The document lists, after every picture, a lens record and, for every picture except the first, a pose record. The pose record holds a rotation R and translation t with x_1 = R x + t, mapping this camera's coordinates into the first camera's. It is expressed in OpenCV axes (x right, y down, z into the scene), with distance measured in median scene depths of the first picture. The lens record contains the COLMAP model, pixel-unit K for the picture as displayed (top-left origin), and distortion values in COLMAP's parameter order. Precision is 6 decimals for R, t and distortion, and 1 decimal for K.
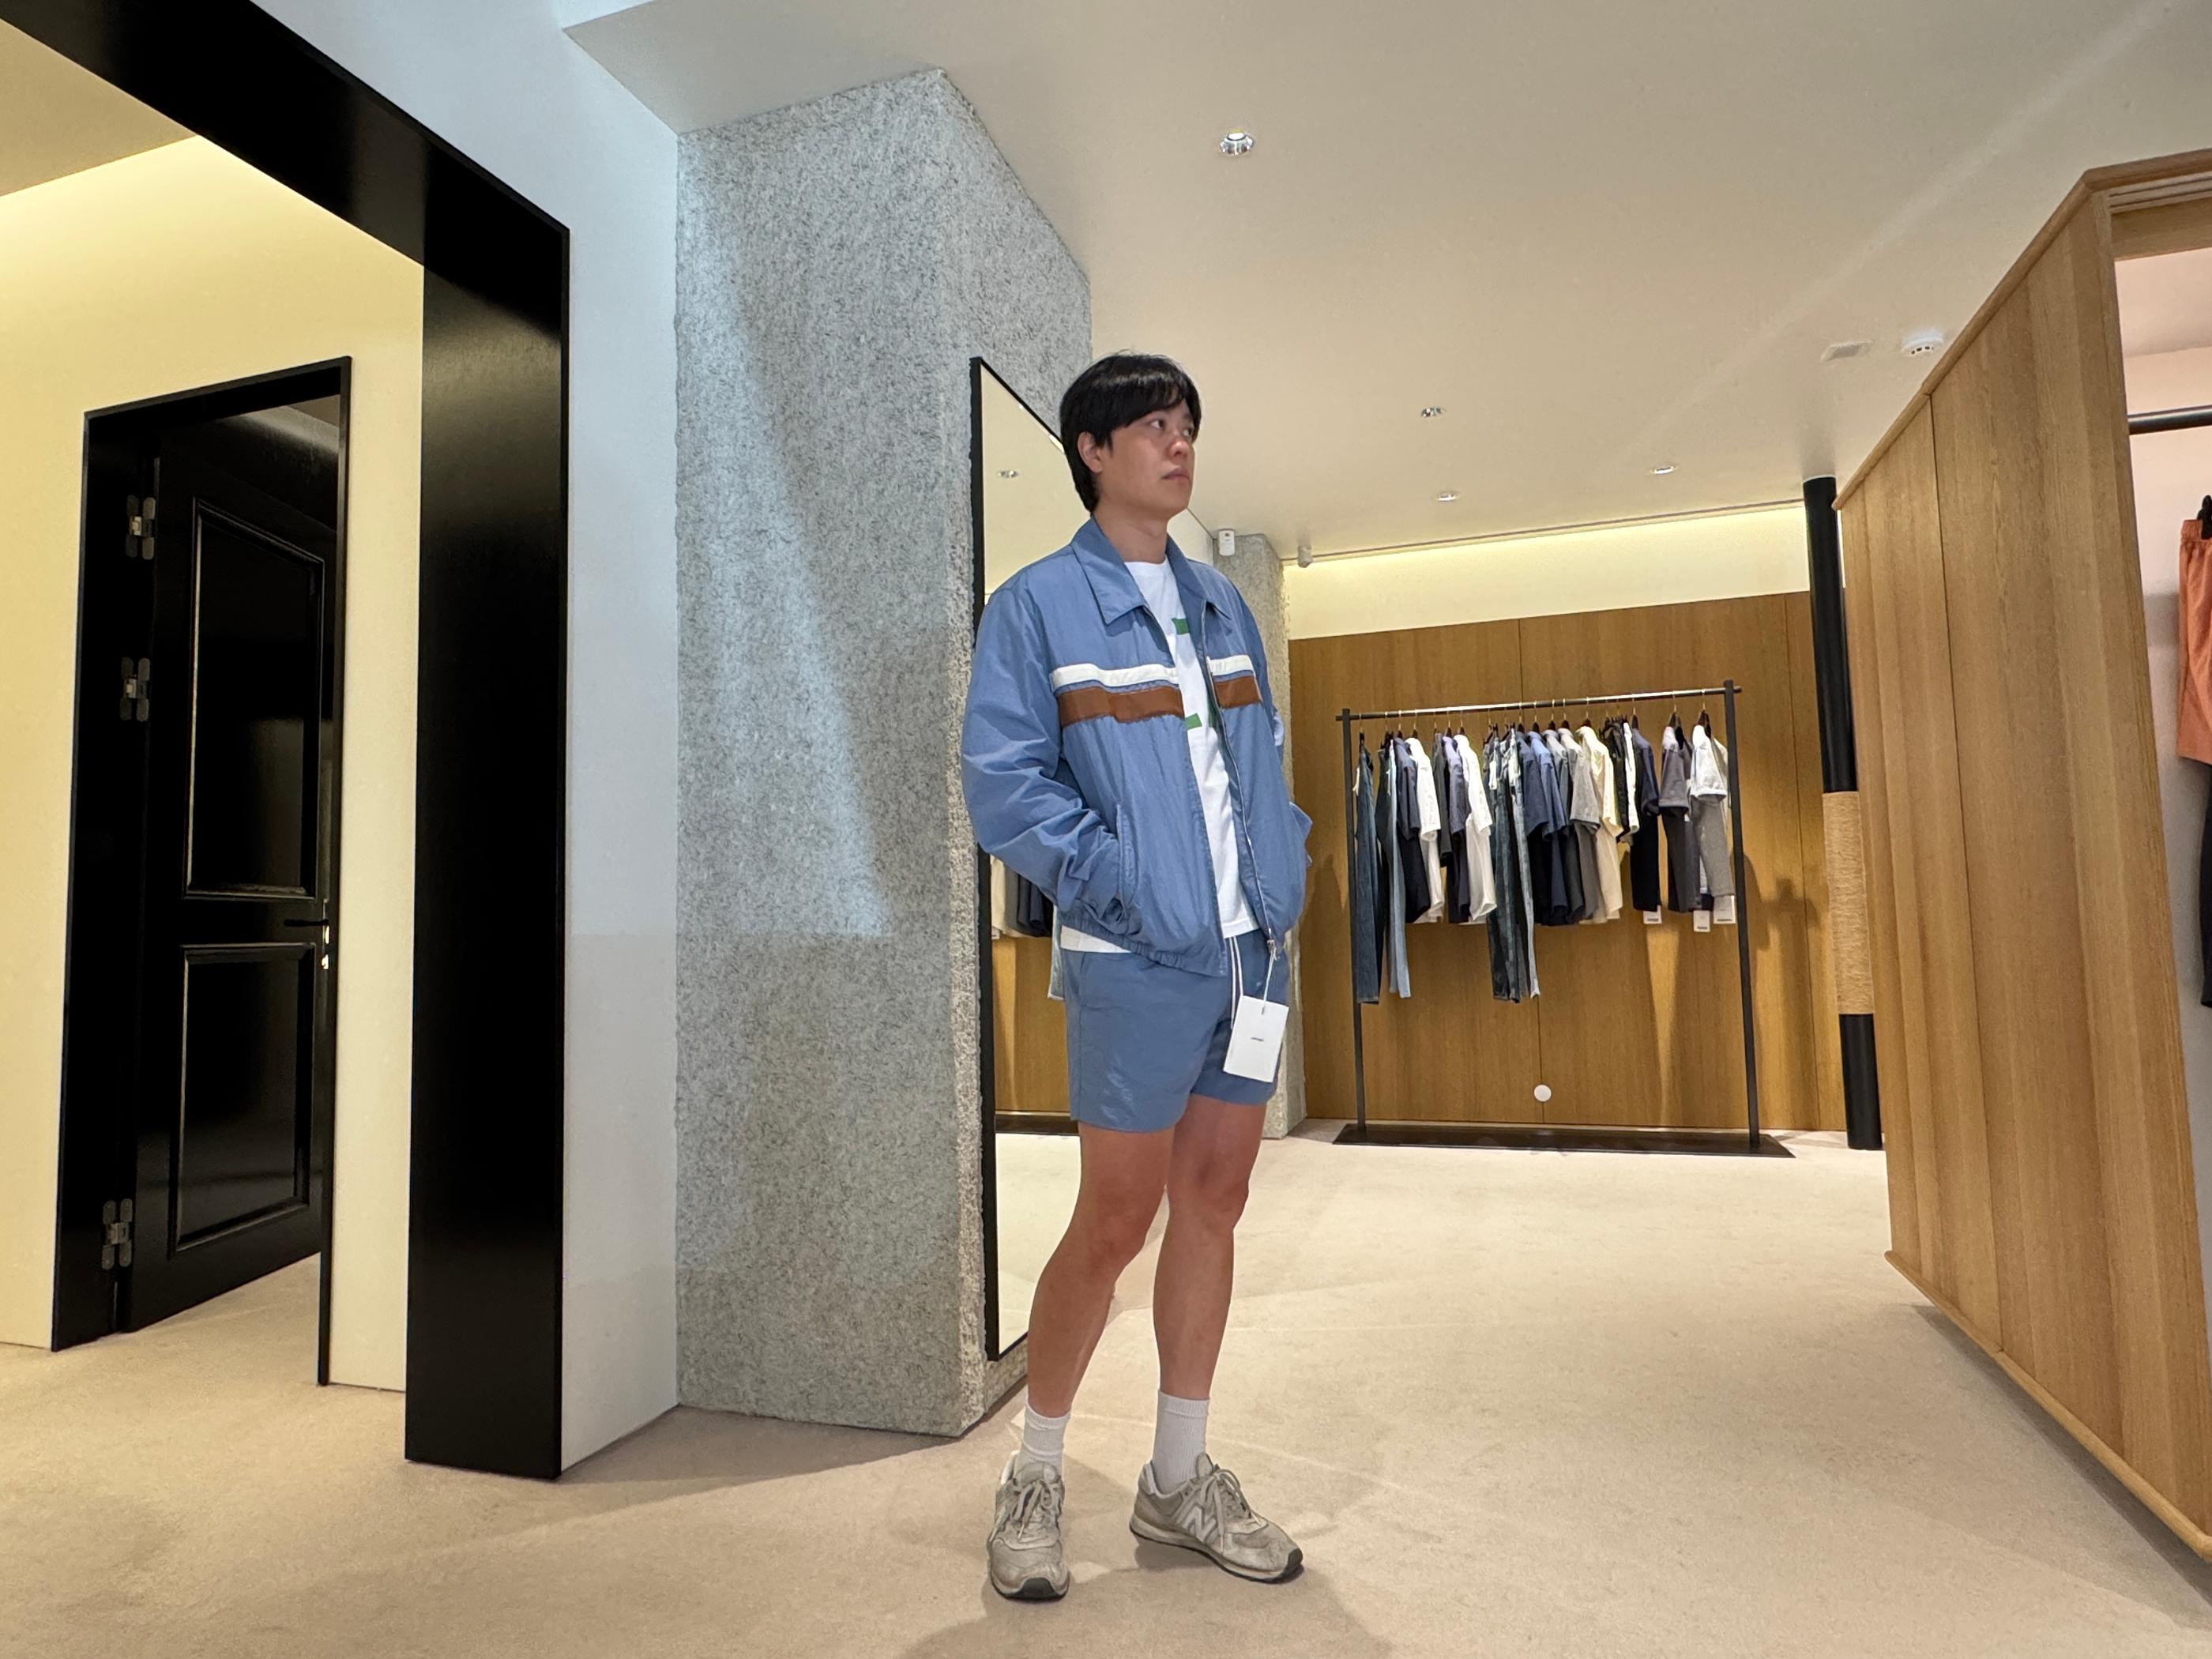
lens RADIAL K [[1238.2, 0, 1083.9], [0, 1238.2, 839.5], [0, 0, 1]] dist [-0.003710, -0.000286]
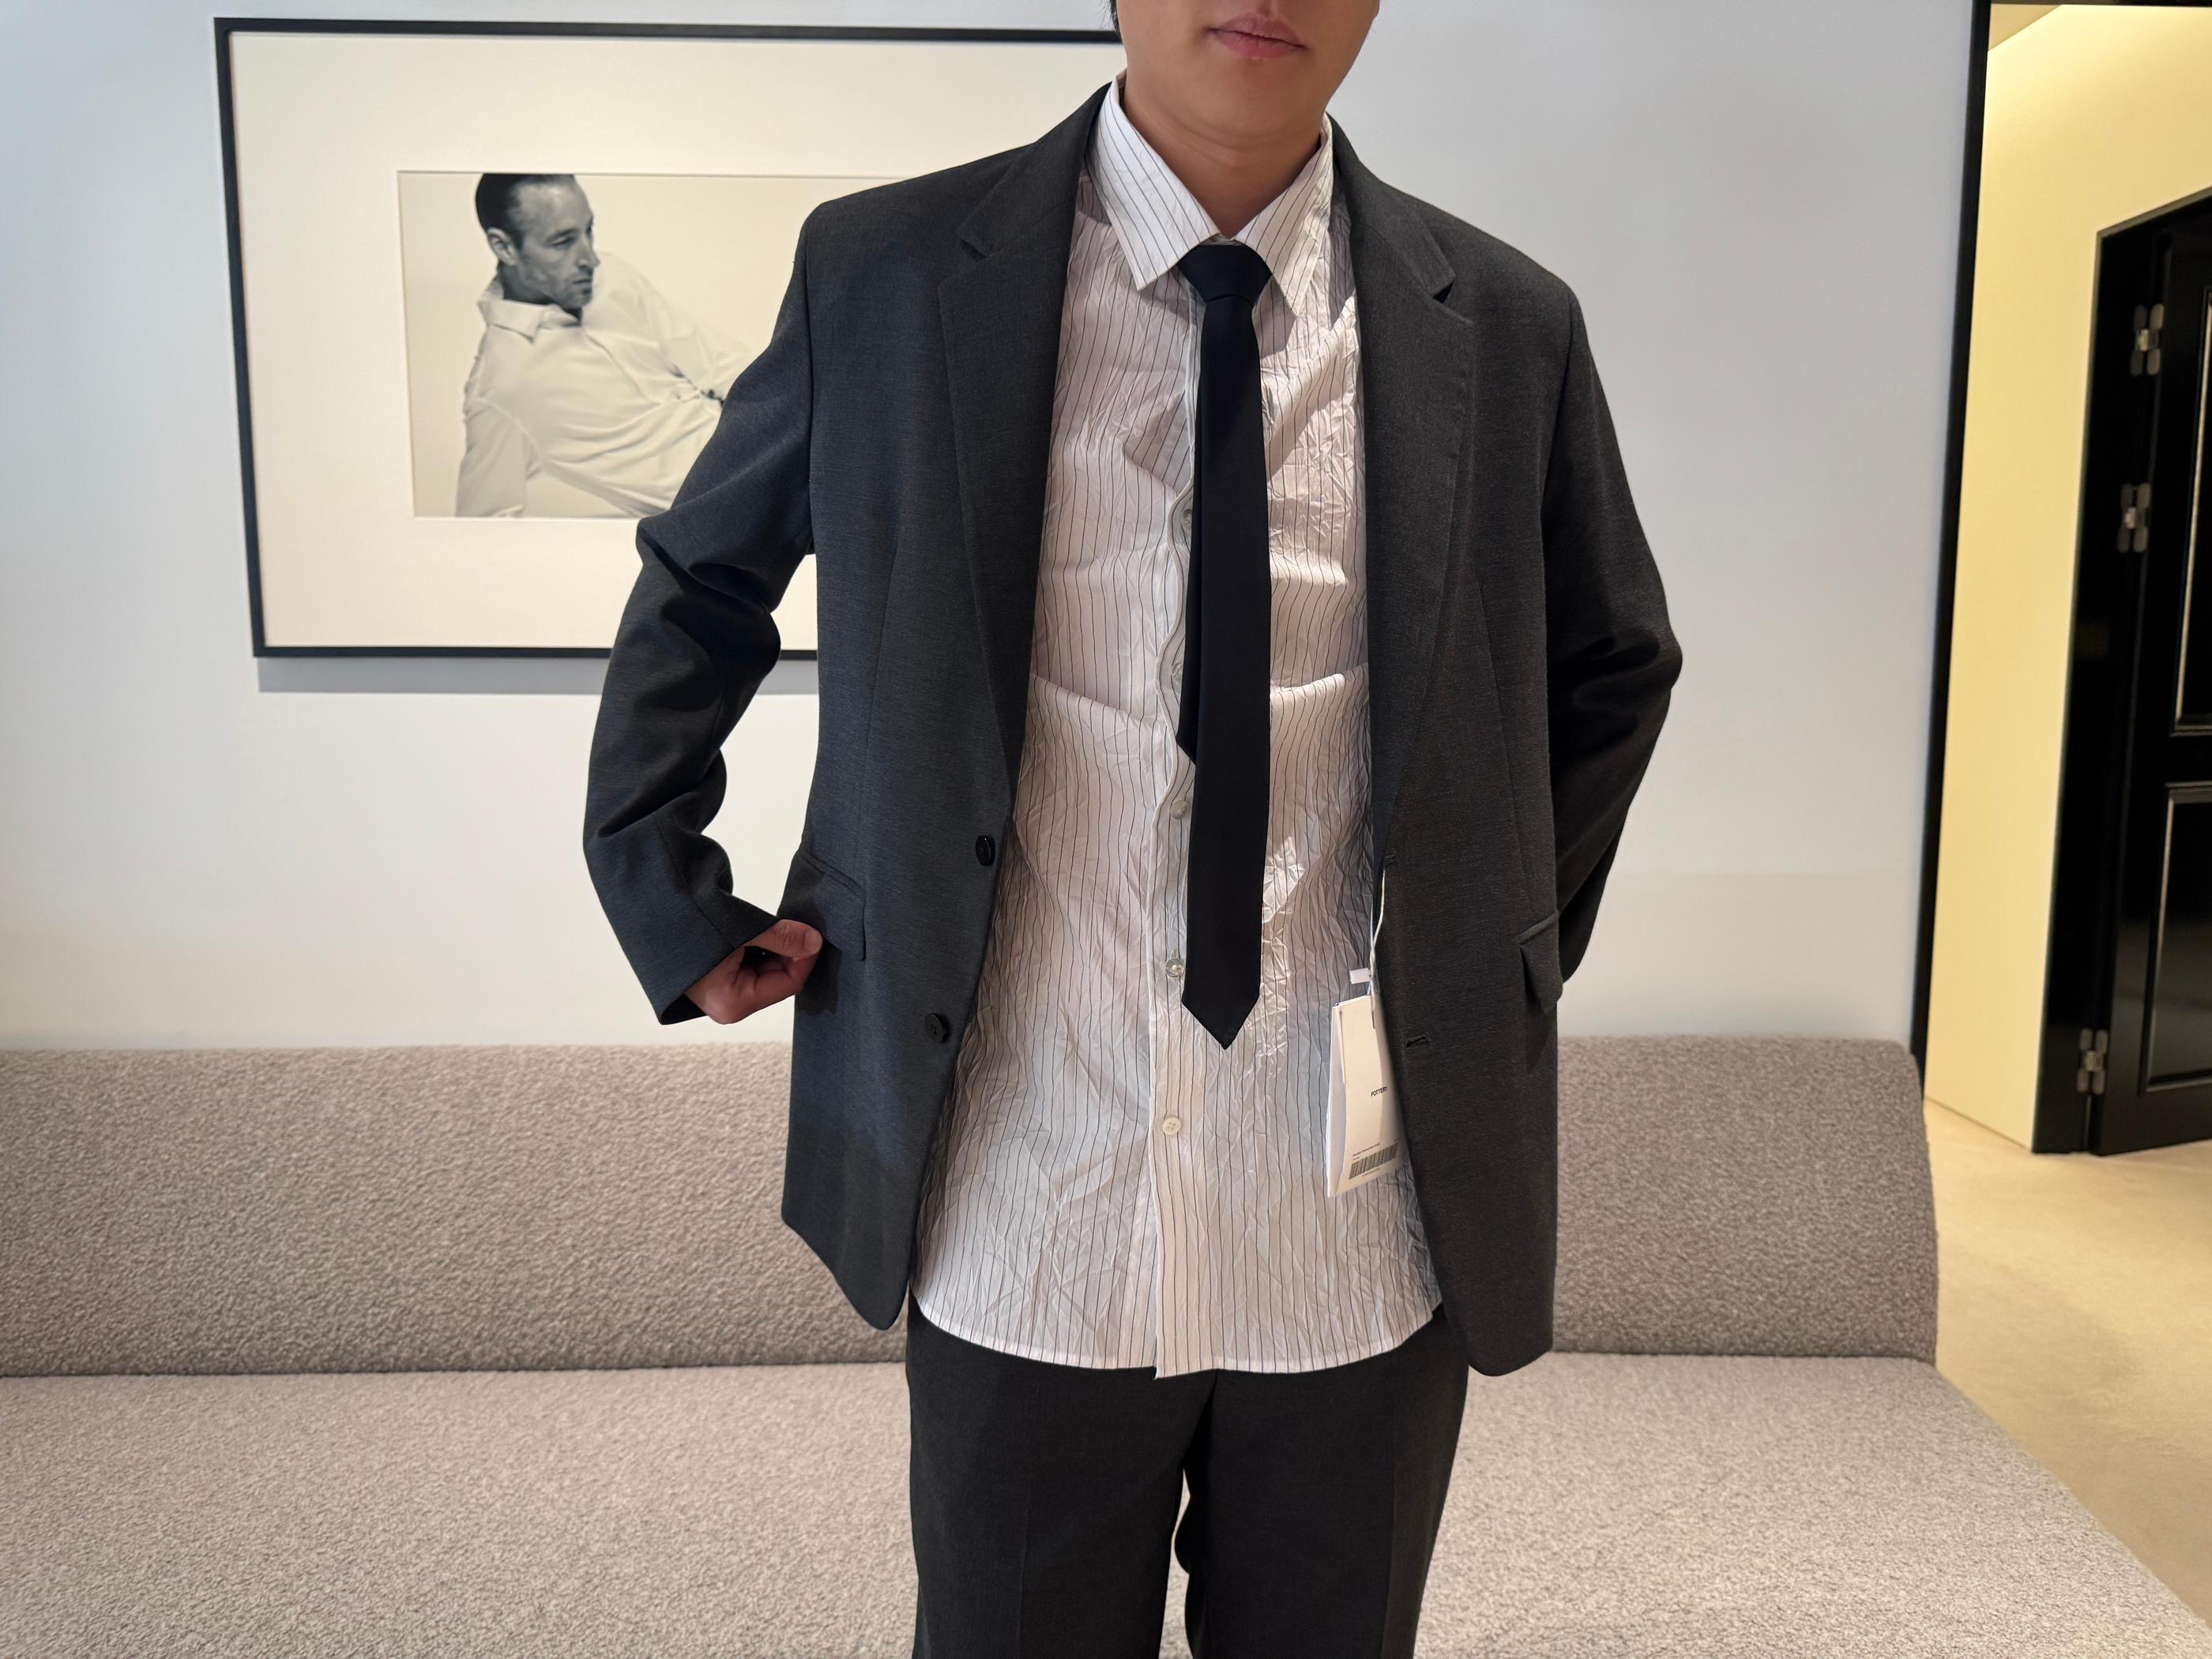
lens RADIAL K [[1534.5, 0, 1094.8], [0, 1534.5, 857.6], [0, 0, 1]] dist [-0.008711, 0.000317]
pose [[0.334577, 0.139682, -0.931959, 0.135422], [0.066480, 0.982991, 0.171197, -0.150344], [0.940020, -0.119236, 0.319600, -0.217806]]
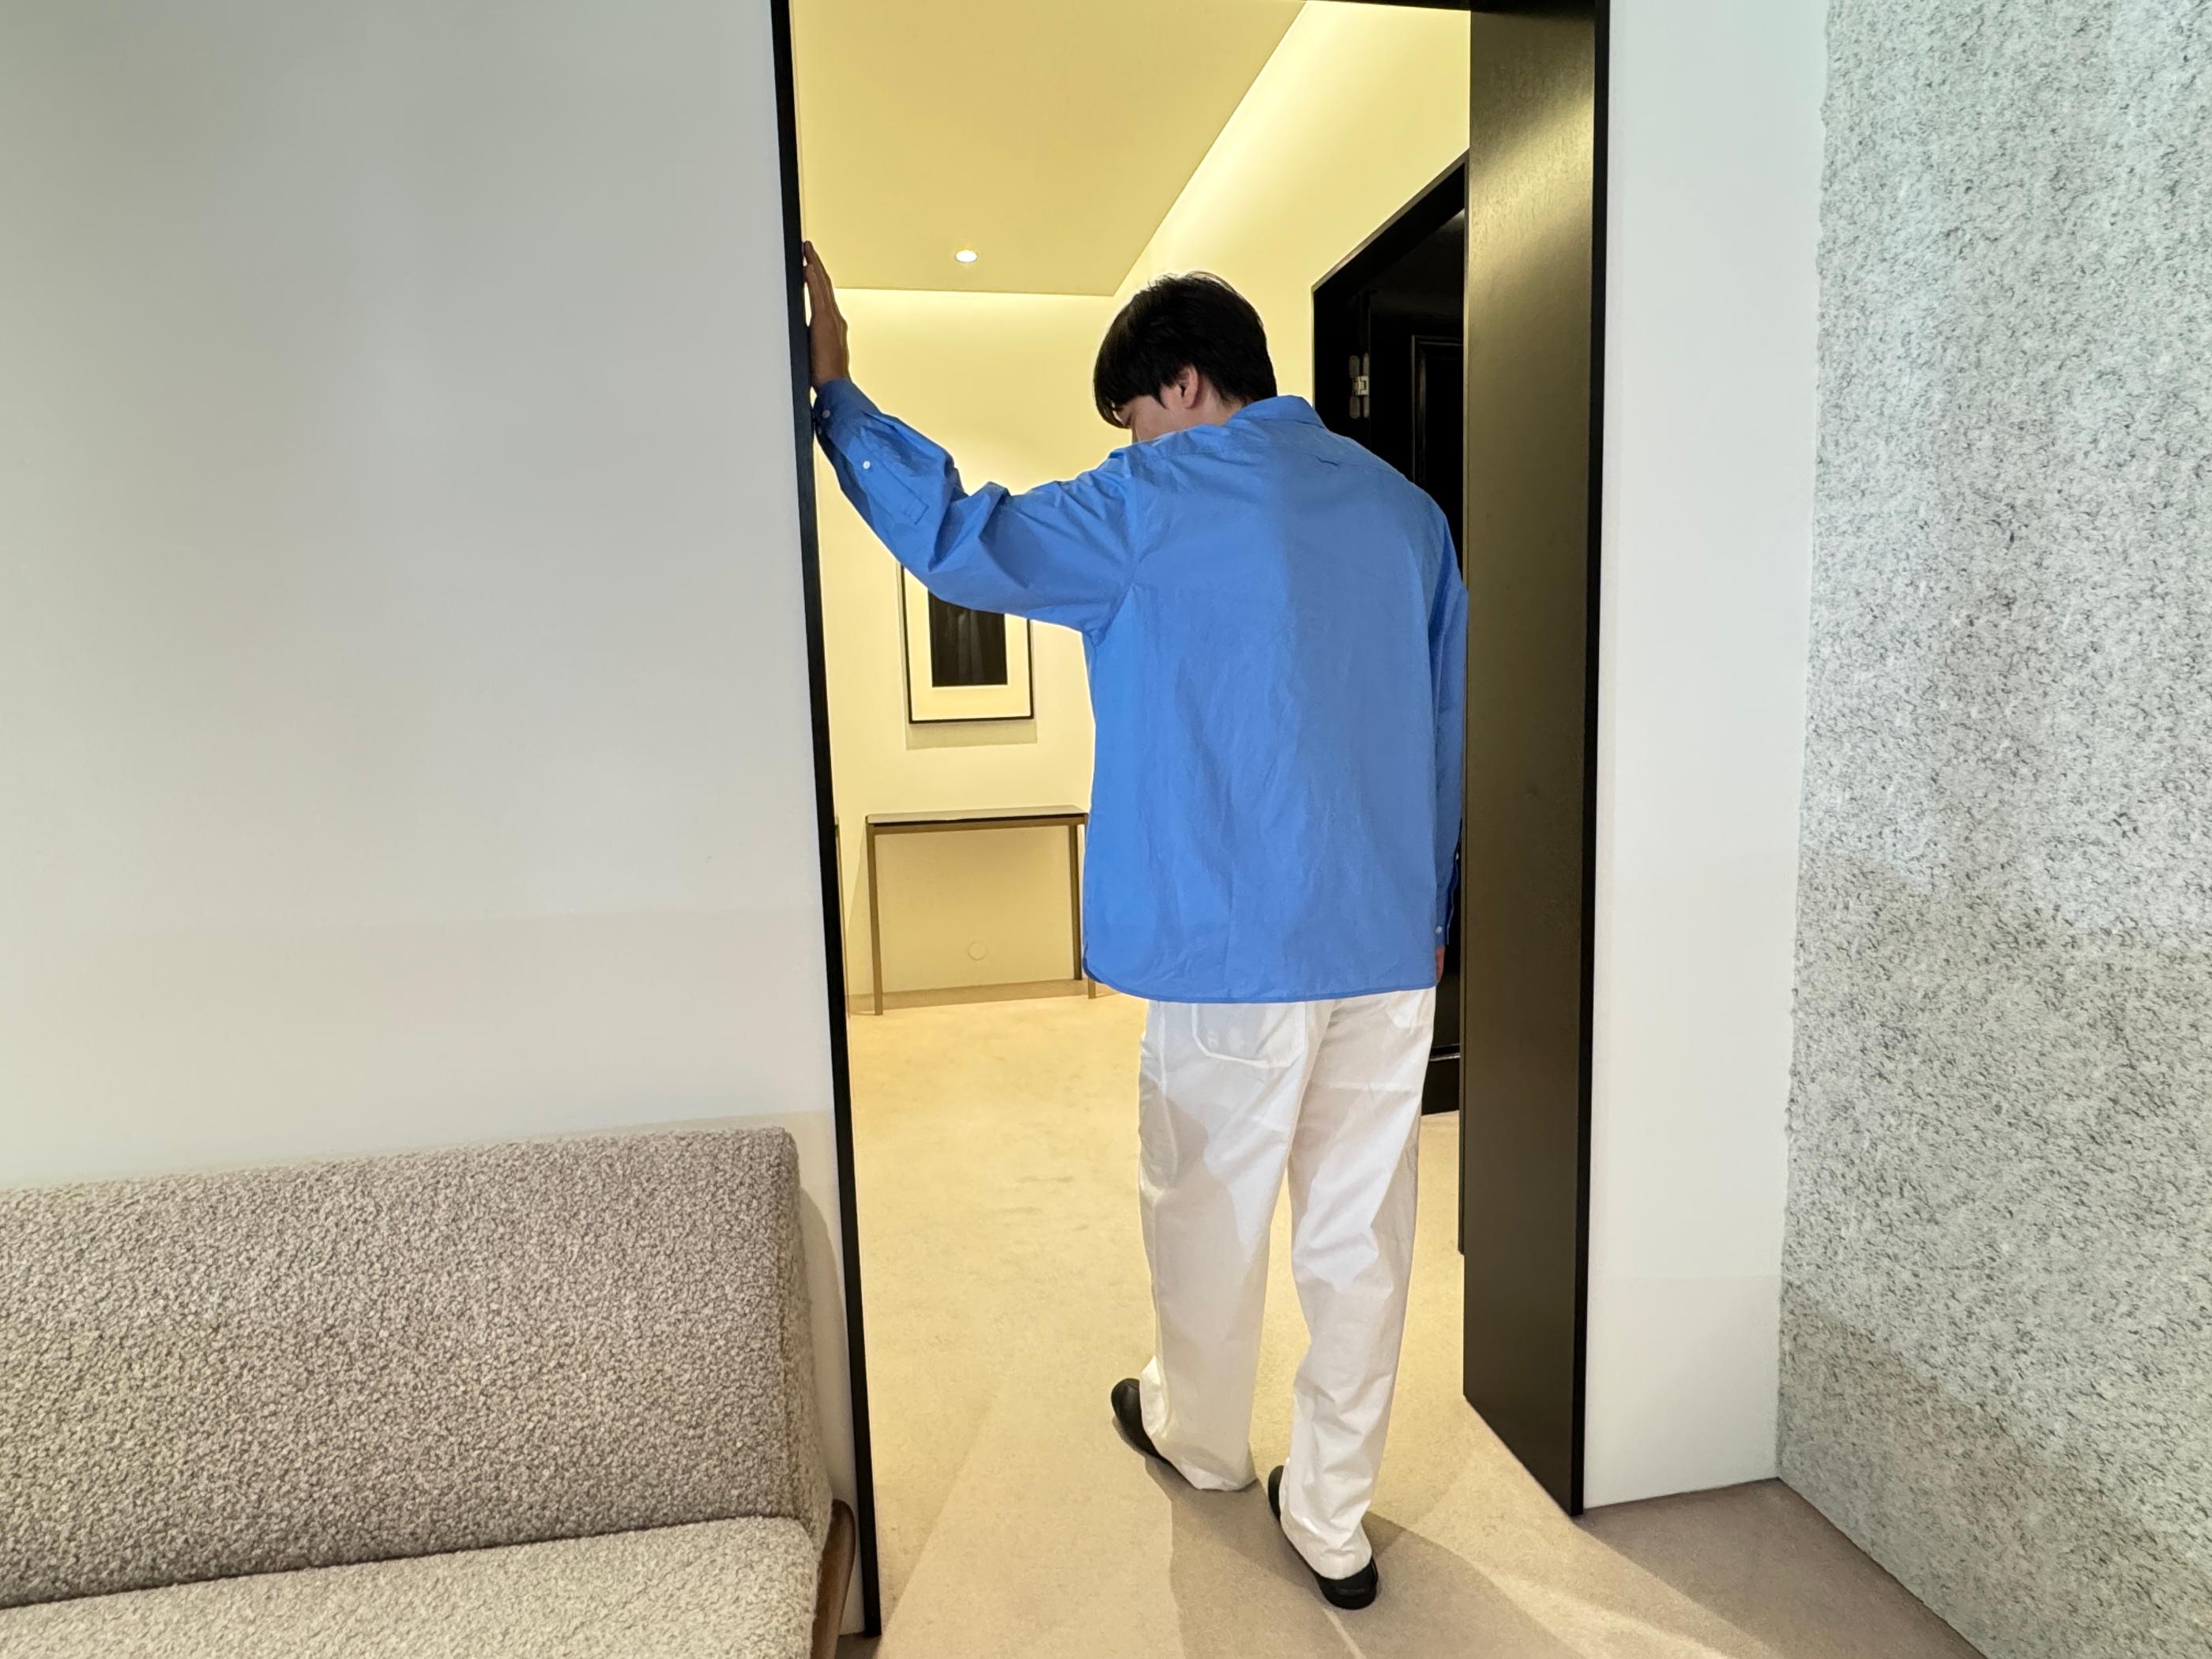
lens RADIAL K [[1238.2, 0, 1100.7], [0, 1238.2, 833.5], [0, 0, 1]] dist [-0.003710, -0.000286]
pose [[0.495231, 0.112390, -0.861461, 0.080738], [0.081101, 0.981286, 0.174646, -0.105630], [0.864968, -0.156355, 0.476848, 0.331789]]
